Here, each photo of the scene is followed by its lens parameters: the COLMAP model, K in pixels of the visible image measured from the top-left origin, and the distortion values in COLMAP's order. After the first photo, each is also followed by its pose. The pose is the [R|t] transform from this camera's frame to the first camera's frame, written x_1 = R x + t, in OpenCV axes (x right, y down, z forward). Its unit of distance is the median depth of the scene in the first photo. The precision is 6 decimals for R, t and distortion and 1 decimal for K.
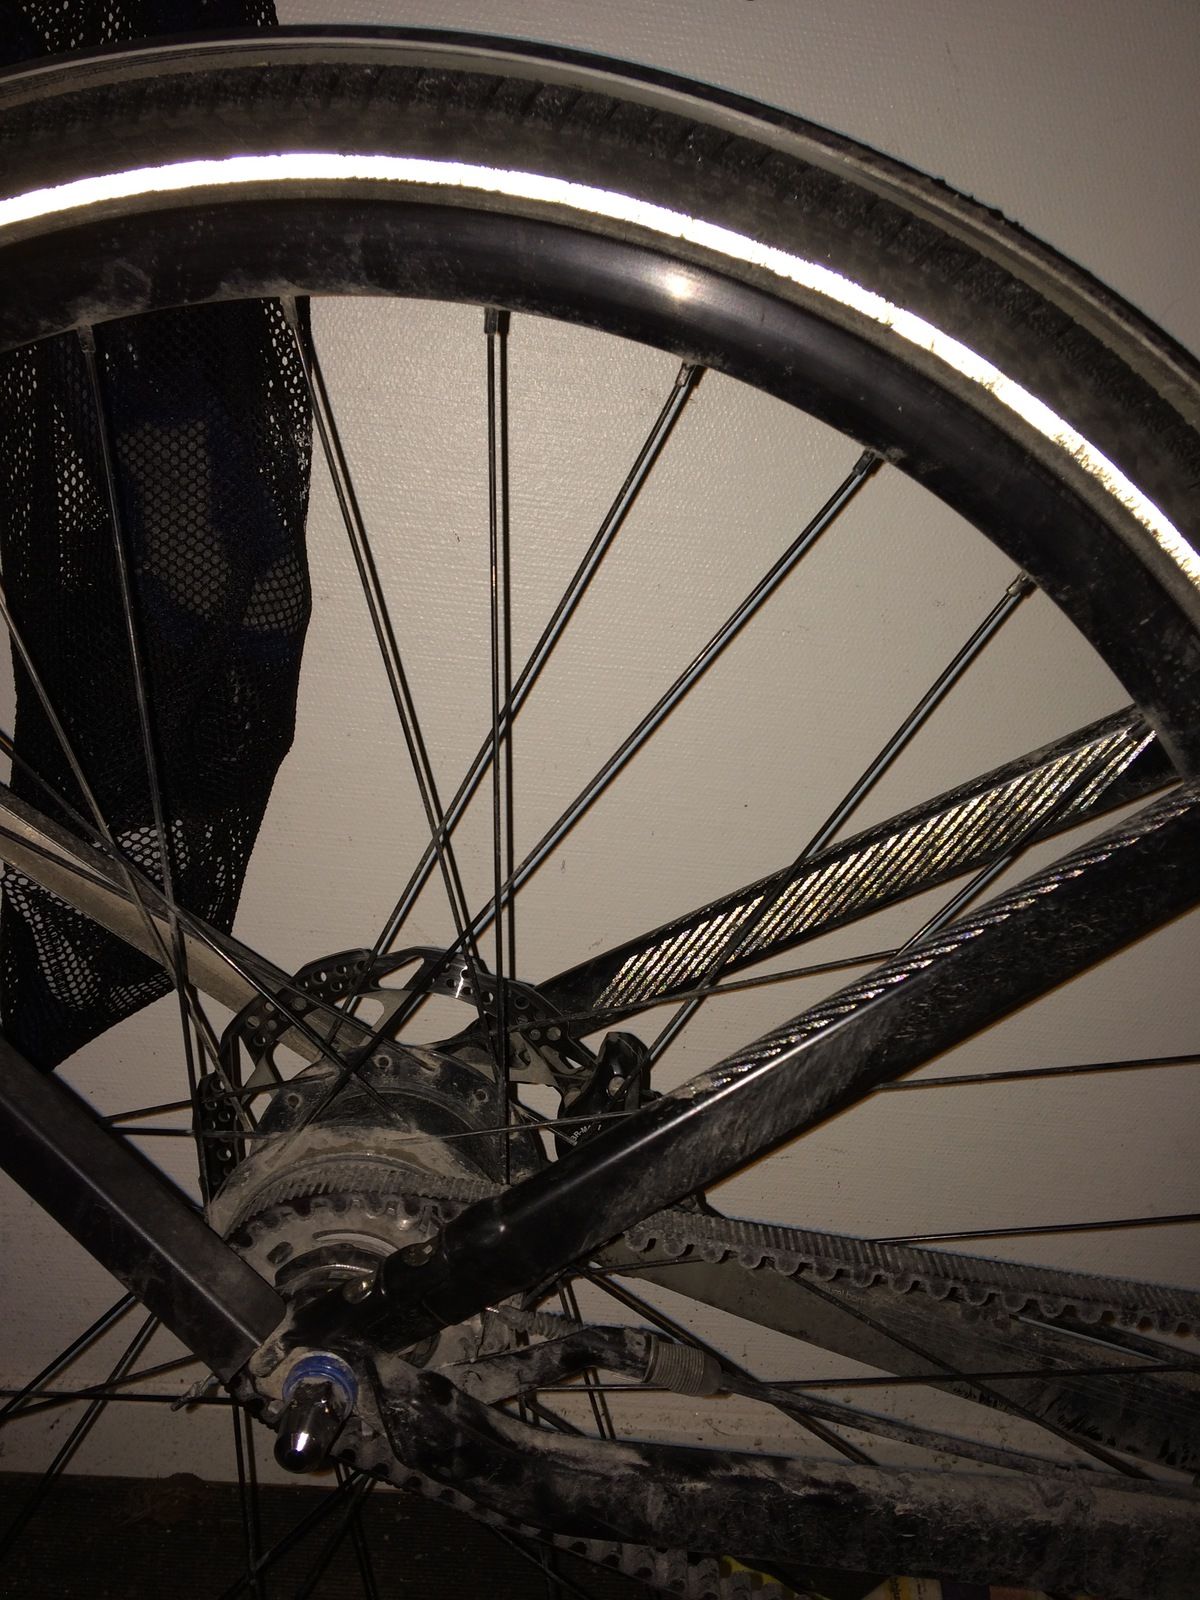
lens RADIAL K [[1357.6, 0, 596.3], [0, 1357.6, 801.8], [0, 0, 1]] dist [0.075891, -0.079272]
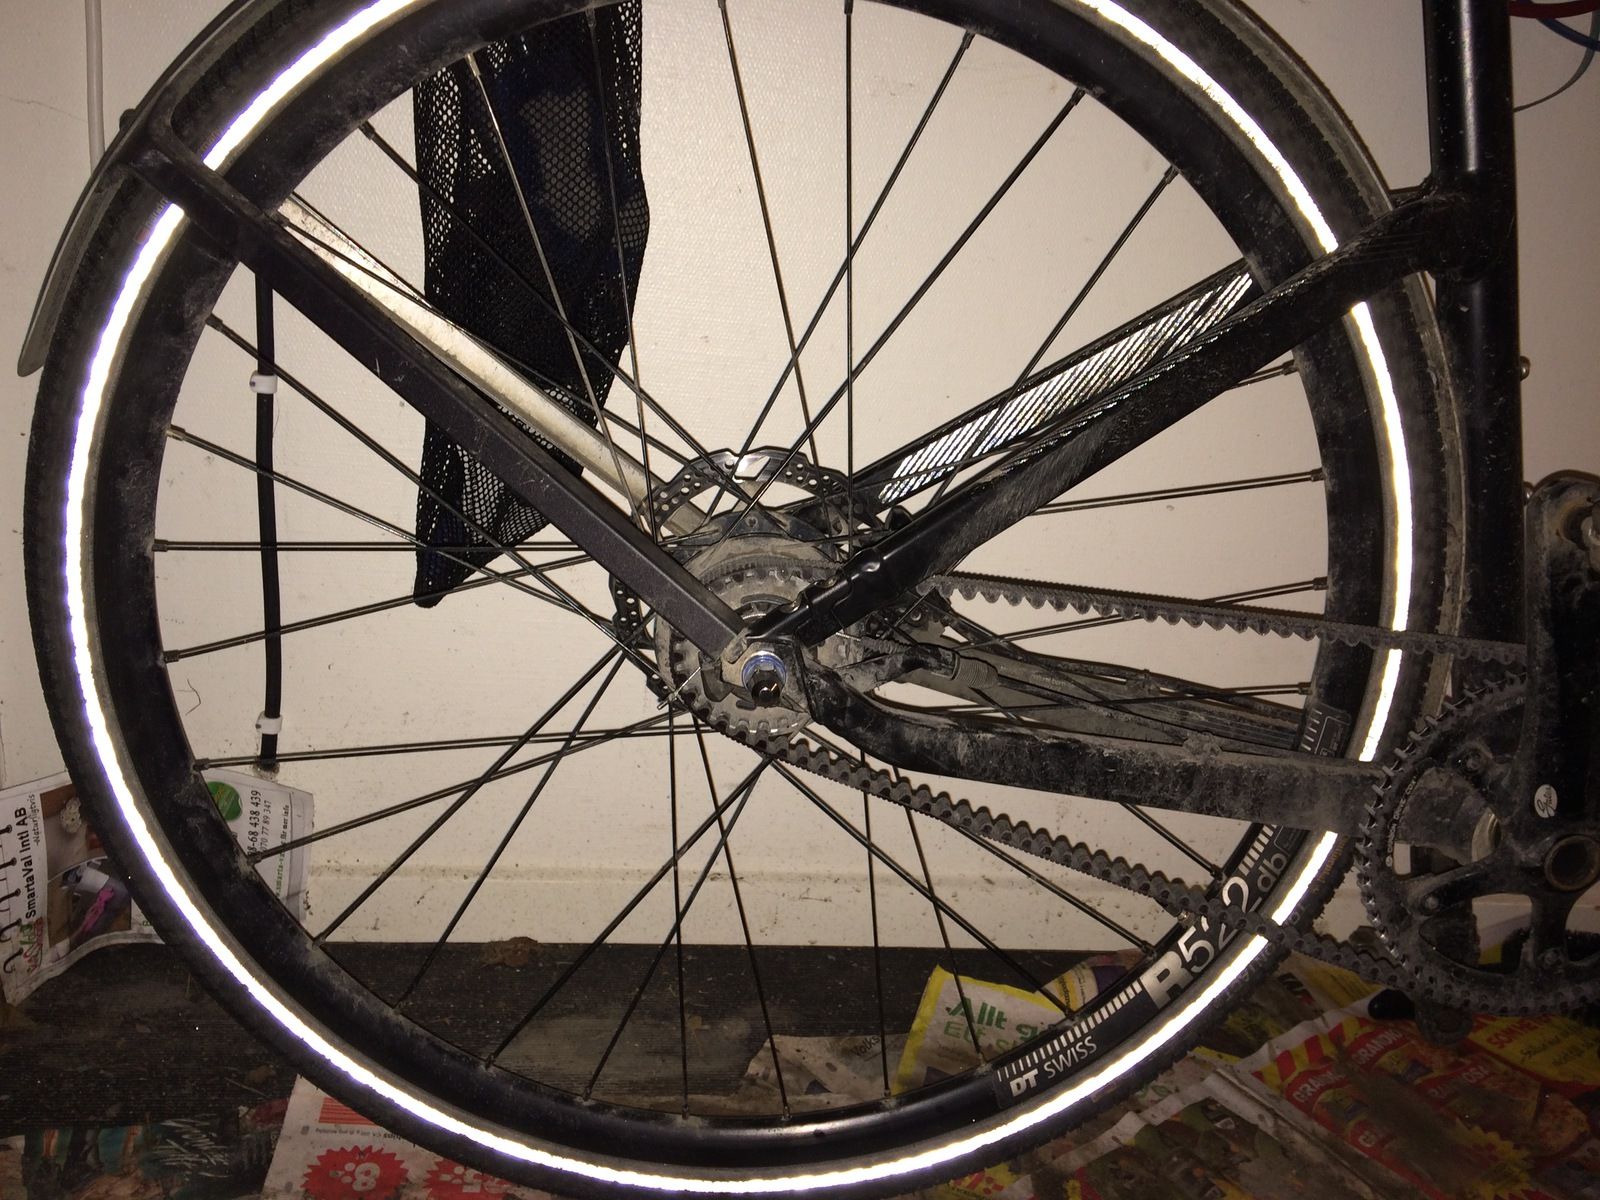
lens RADIAL K [[1357.6, 0, 798.2], [0, 1357.6, 599.7], [0, 0, 1]] dist [0.075891, -0.079272]
pose [[0.995378, -0.031466, 0.090732, -0.289558], [0.028801, 0.999119, 0.030525, 0.276757], [-0.091613, -0.027770, 0.995407, -0.579655]]
